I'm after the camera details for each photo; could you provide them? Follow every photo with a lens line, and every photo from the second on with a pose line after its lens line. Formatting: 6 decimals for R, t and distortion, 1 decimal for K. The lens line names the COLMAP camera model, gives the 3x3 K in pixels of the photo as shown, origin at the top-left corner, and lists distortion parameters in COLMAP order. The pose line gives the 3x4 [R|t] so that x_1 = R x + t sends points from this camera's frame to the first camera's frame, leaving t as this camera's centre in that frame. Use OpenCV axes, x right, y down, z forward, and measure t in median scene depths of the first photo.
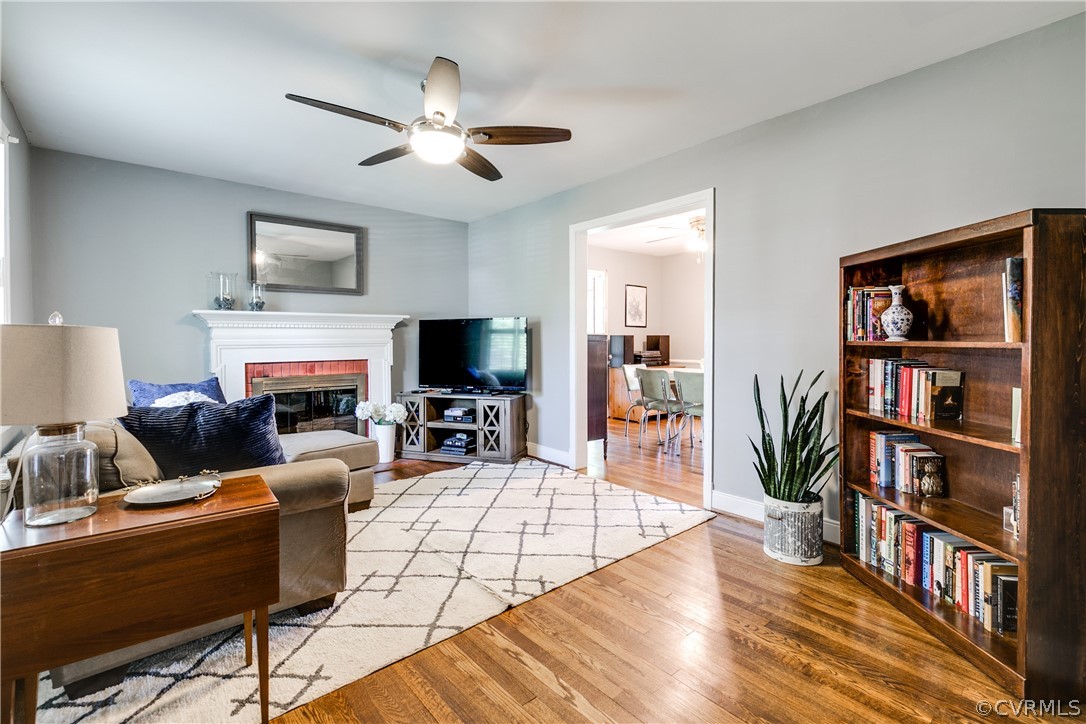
lens RADIAL K [[490.4, 0, 554.0], [0, 490.4, 345.5], [0, 0, 1]] dist [0.002960, -0.000457]
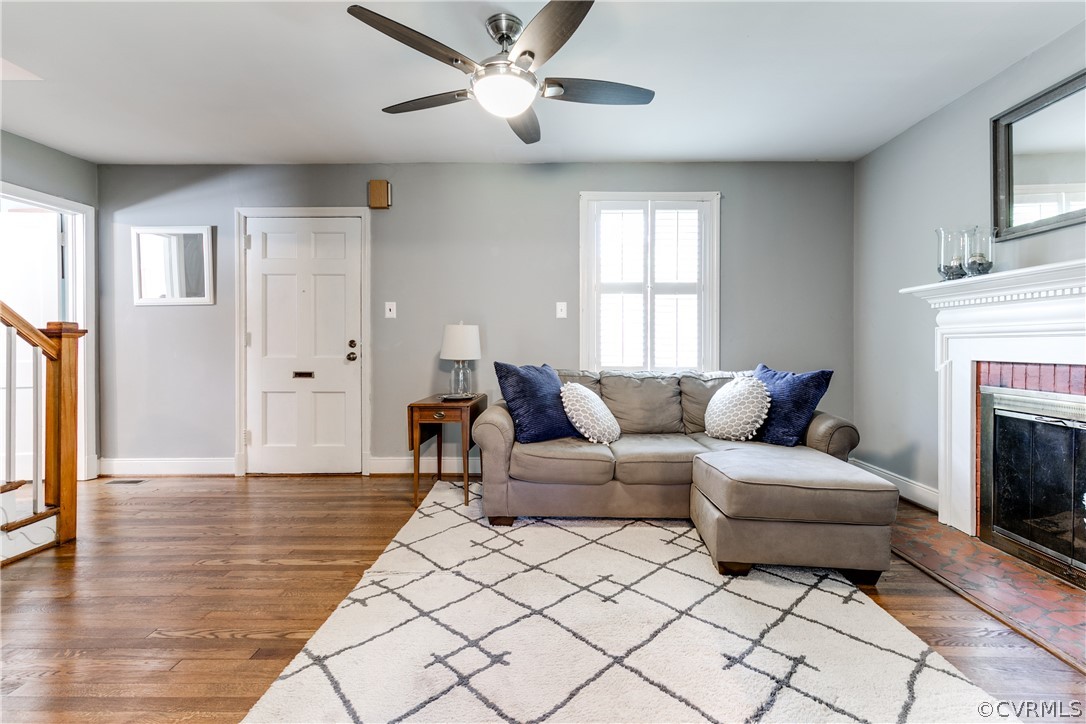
lens RADIAL K [[490.4, 0, 554.0], [0, 490.4, 345.5], [0, 0, 1]] dist [0.002960, -0.000457]
pose [[-0.663616, 0.005456, -0.748054, 0.195505], [-0.008373, 0.999857, 0.014721, 0.010061], [0.748027, 0.016032, -0.663475, 0.918257]]
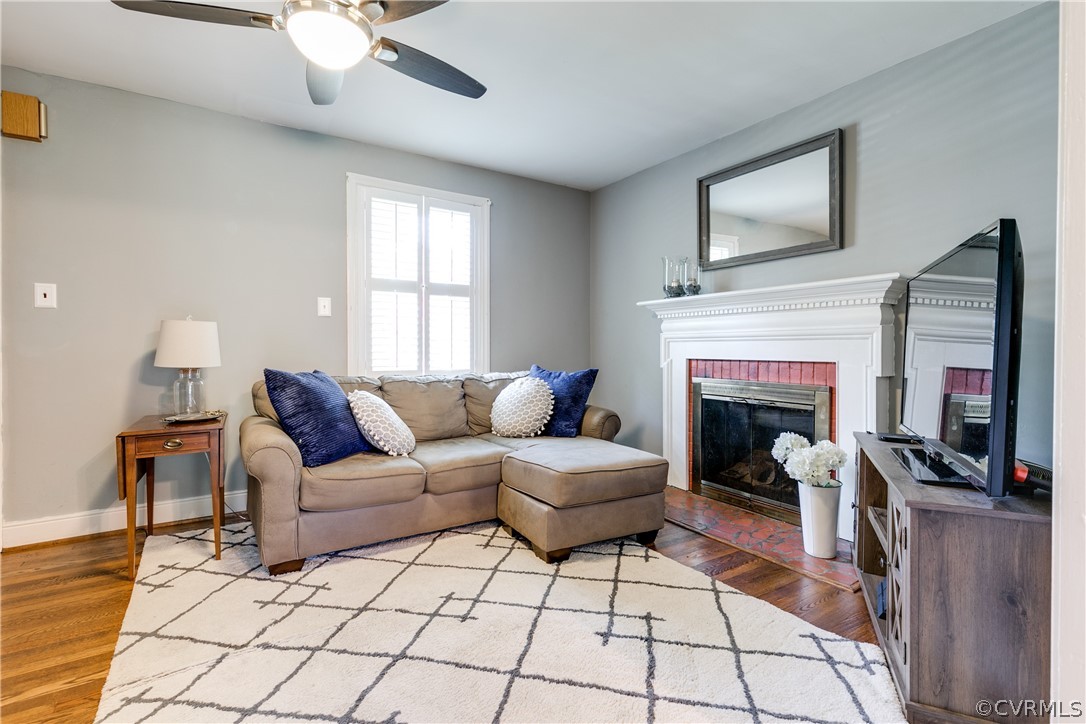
lens RADIAL K [[499.1, 0, 543.8], [0, 499.1, 350.3], [0, 0, 1]] dist [0.004308, -0.000916]
pose [[-0.136548, 0.010322, -0.990580, 0.240339], [-0.012614, 0.999847, 0.012158, 0.012342], [0.990553, 0.014155, -0.136397, 0.787151]]
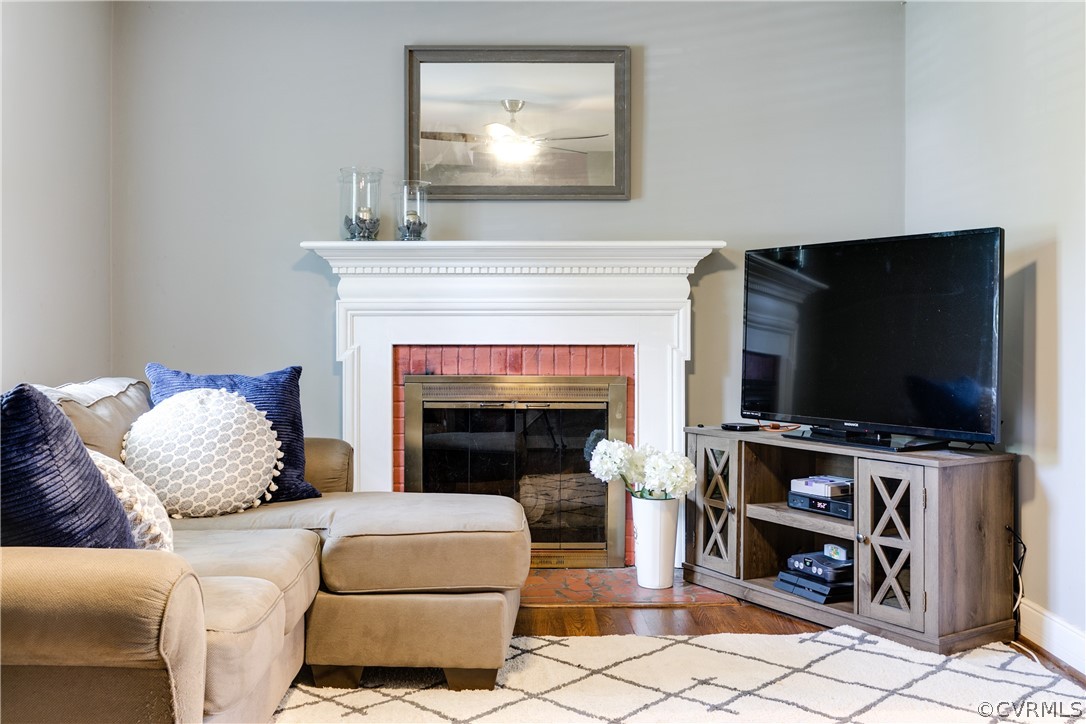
lens RADIAL K [[1053.0, 0, 540.3], [0, 1053.0, 321.8], [0, 0, 1]] dist [0.008414, -0.008854]
pose [[0.764678, 0.004173, -0.644399, 0.169997], [-0.013086, 0.999873, -0.009053, 0.018142], [0.644279, 0.015355, 0.764636, 0.239924]]
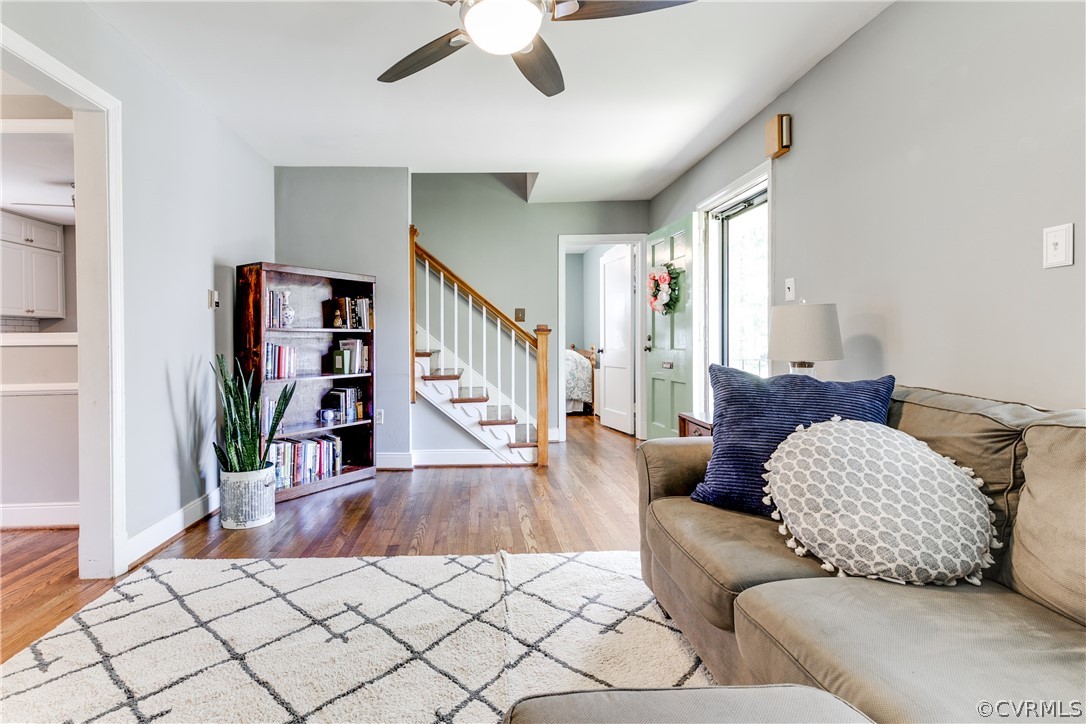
lens RADIAL K [[511.6, 0, 491.0], [0, 511.6, 344.9], [0, 0, 1]] dist [0.001380, -0.000044]
pose [[-0.771808, 0.003046, 0.635848, -0.375824], [0.018819, 0.999660, 0.018054, 0.014680], [-0.635577, 0.025901, -0.771603, 0.878721]]
